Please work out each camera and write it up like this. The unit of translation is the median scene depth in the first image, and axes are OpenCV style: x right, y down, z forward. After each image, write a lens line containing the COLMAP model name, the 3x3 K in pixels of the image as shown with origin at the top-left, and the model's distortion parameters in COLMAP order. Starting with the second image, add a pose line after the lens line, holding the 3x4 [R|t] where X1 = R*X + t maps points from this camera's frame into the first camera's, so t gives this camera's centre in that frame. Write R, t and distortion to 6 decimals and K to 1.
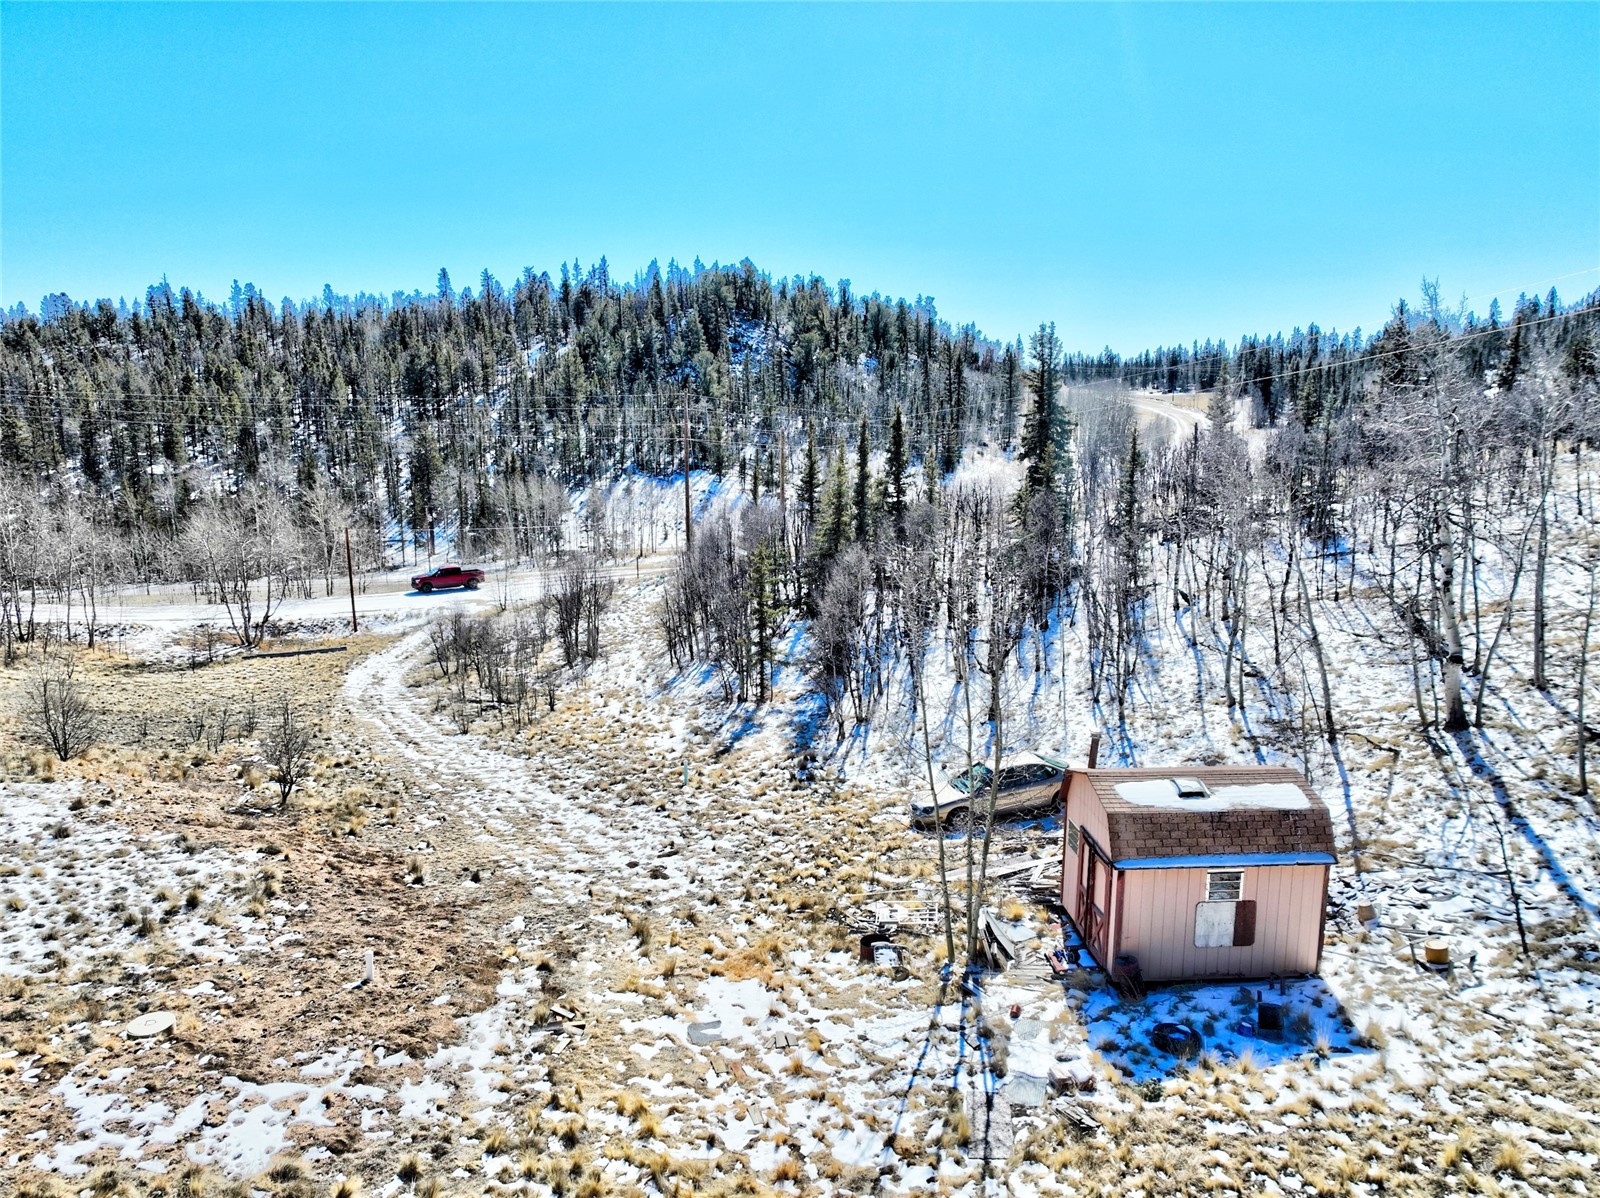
lens RADIAL K [[1128.8, 0, 802.6], [0, 1128.8, 597.3], [0, 0, 1]] dist [0.002260, 0.010815]
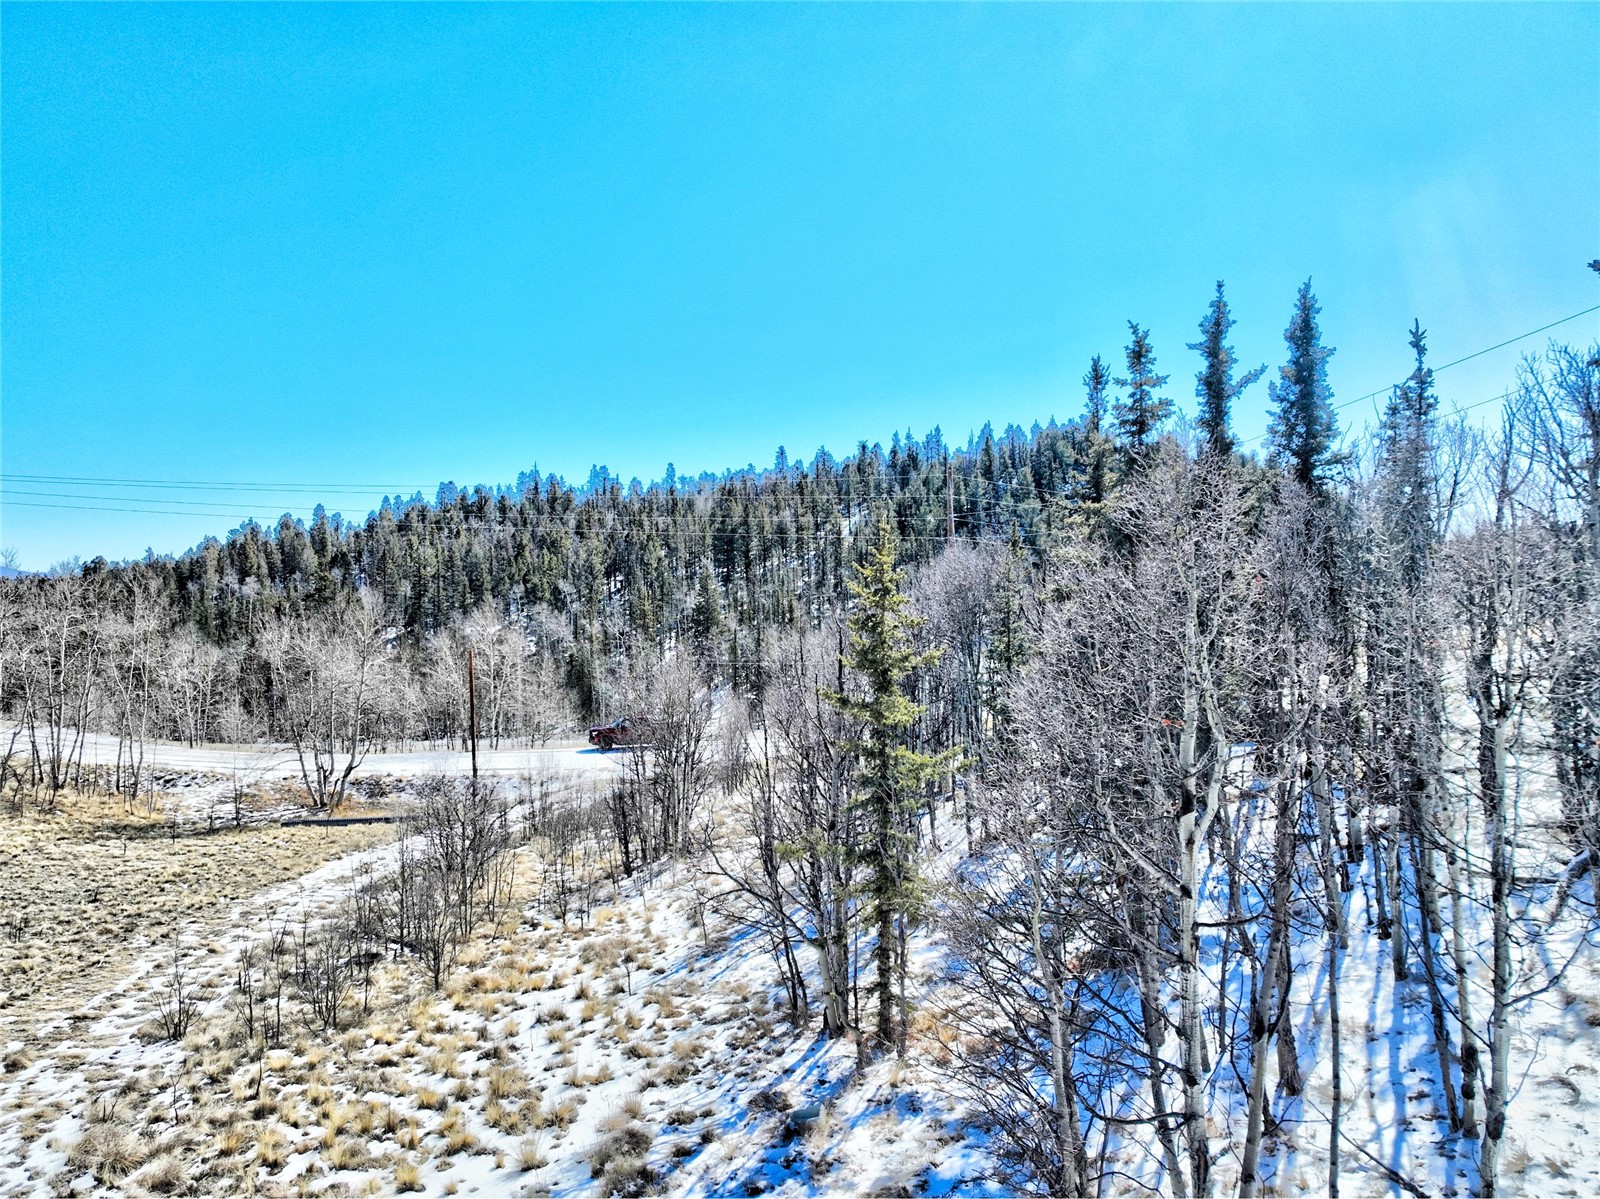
lens RADIAL K [[1128.8, 0, 804.7], [0, 1128.8, 596.0], [0, 0, 1]] dist [0.002260, 0.010815]
pose [[0.954037, -0.007022, -0.299606, 0.034560], [-0.042960, 0.986196, -0.159913, 0.017577], [0.296593, 0.165435, 0.940566, 0.598301]]
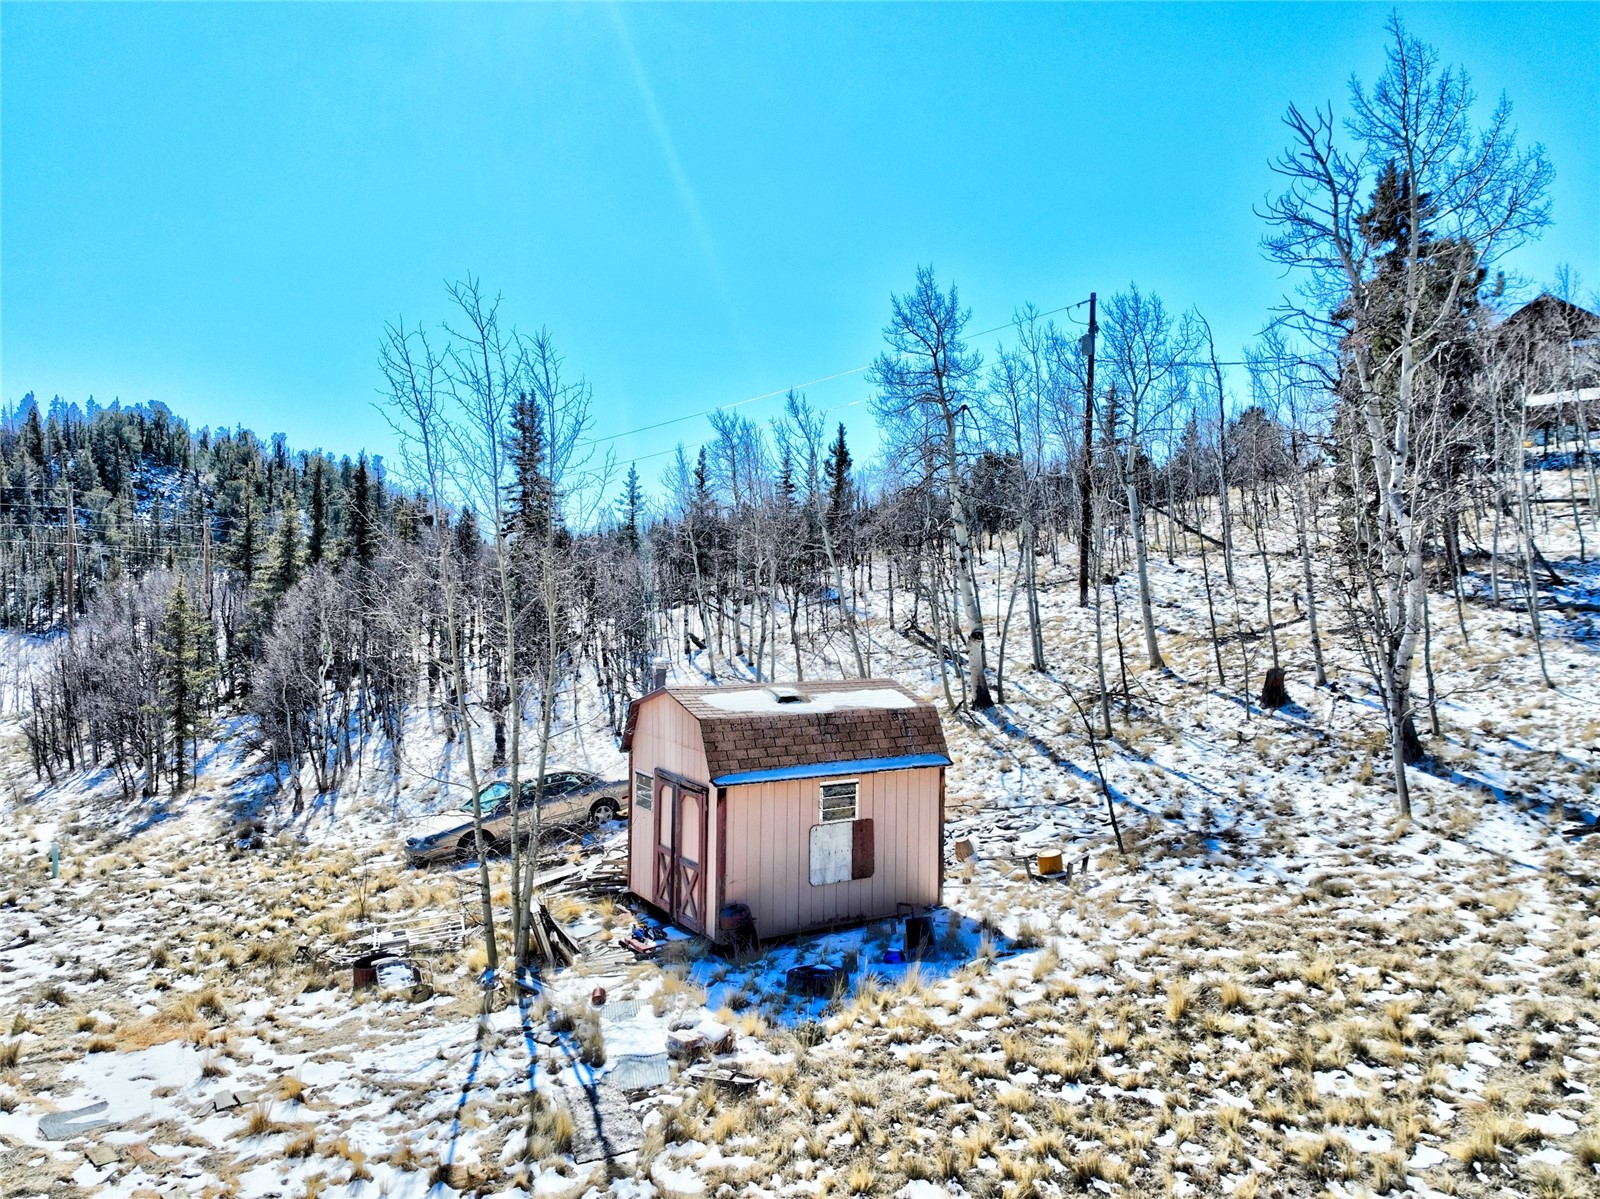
lens RADIAL K [[1128.8, 0, 802.5], [0, 1128.8, 599.7], [0, 0, 1]] dist [0.002260, 0.010815]
pose [[0.891144, -0.000525, 0.453721, -0.007078], [0.071084, 0.987812, -0.138473, 0.088264], [-0.448118, 0.155652, 0.880320, 0.109750]]
